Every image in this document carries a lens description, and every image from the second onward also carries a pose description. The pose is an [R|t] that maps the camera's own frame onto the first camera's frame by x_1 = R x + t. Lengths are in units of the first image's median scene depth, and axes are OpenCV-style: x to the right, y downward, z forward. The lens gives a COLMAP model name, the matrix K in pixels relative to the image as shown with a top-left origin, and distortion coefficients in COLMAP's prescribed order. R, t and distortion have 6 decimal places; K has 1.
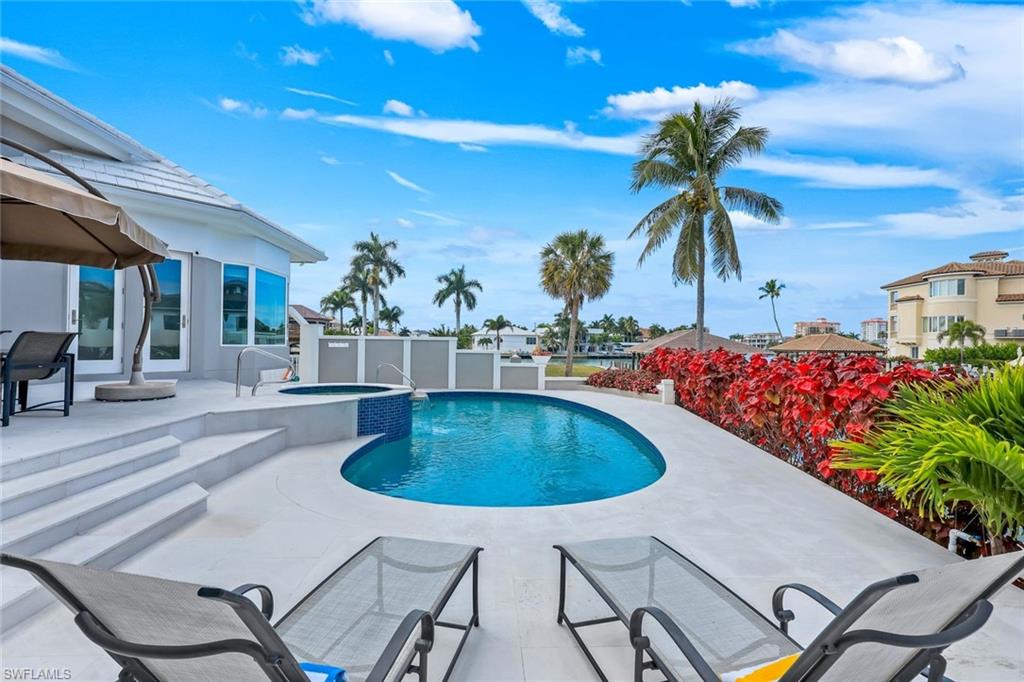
lens RADIAL K [[465.3, 0, 512.0], [0, 465.3, 341.0], [0, 0, 1]] dist [0.012619, -0.000182]
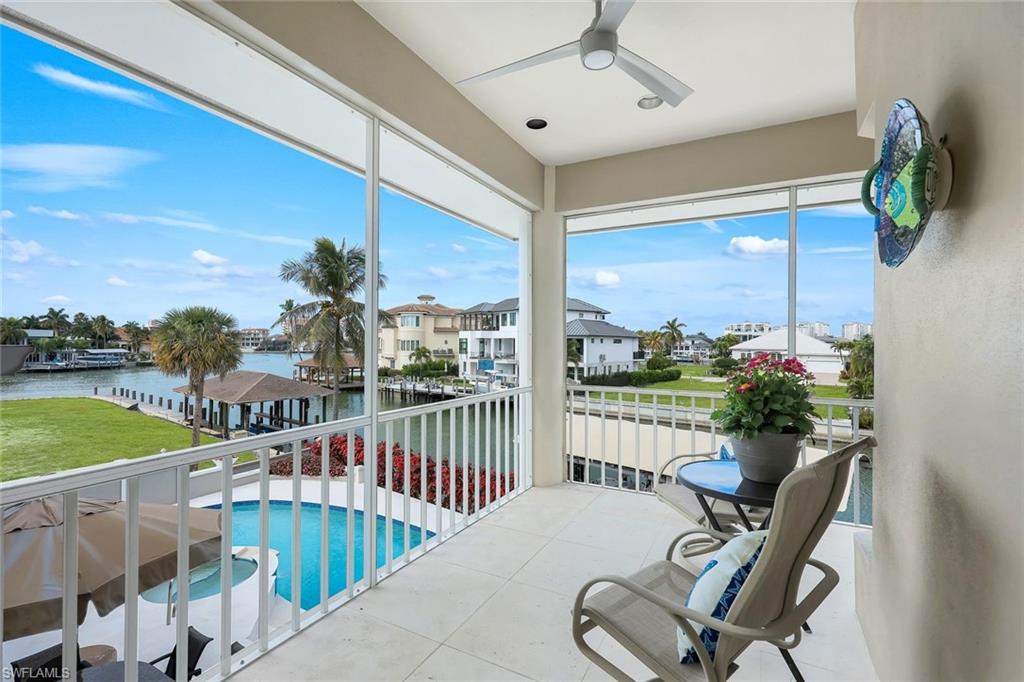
lens RADIAL K [[456.5, 0, 513.1], [0, 456.5, 340.6], [0, 0, 1]] dist [0.004247, -0.000051]
pose [[0.522444, -0.006792, 0.852646, -0.135112], [-0.006898, 0.999902, 0.012192, -0.070240], [-0.852646, -0.012251, 0.522346, -0.030593]]
